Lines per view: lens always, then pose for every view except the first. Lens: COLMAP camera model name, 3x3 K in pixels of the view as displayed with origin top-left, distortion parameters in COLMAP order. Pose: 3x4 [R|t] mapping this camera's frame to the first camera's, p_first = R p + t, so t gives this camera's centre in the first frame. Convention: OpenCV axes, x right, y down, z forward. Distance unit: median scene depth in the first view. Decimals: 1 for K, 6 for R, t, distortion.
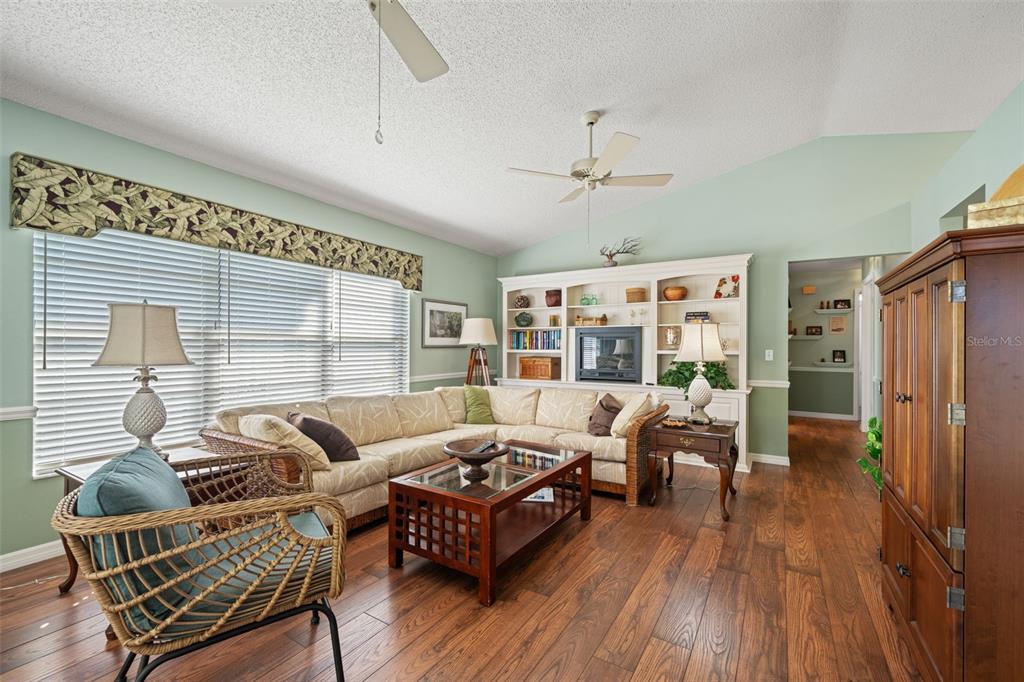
lens RADIAL K [[434.9, 0, 503.0], [0, 434.9, 348.3], [0, 0, 1]] dist [-0.001180, 0.000065]
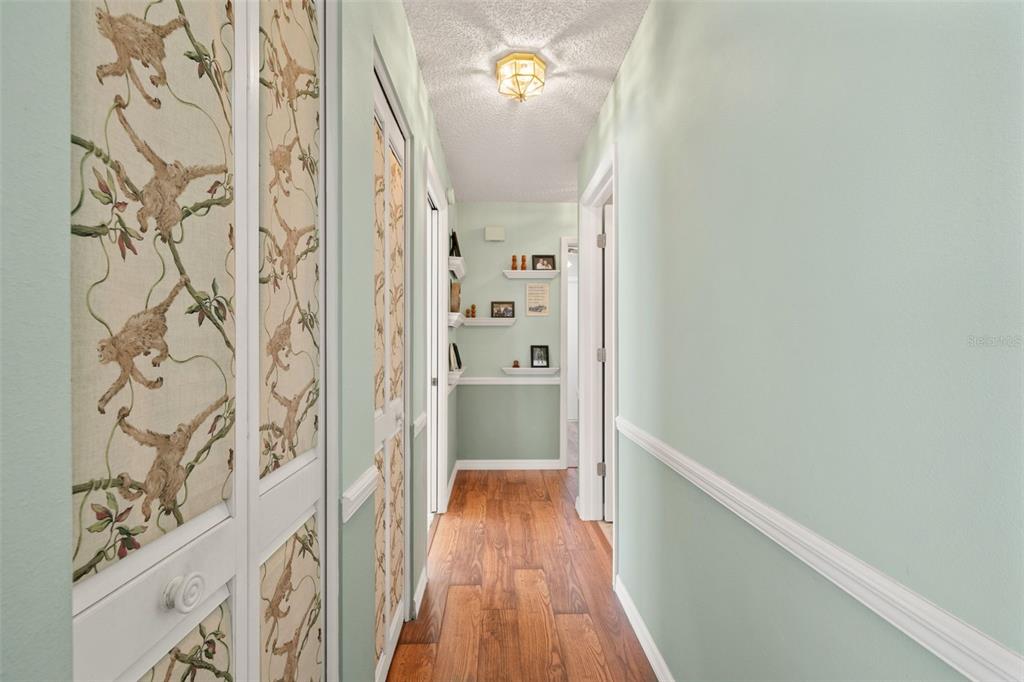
lens RADIAL K [[420.6, 0, 510.2], [0, 420.6, 348.1], [0, 0, 1]] dist [-0.000667, -0.000028]
pose [[0.830559, -0.004978, 0.556908, 0.441180], [0.004077, 0.999988, 0.002859, 0.006319], [-0.556916, -0.000104, 0.830569, 0.572701]]
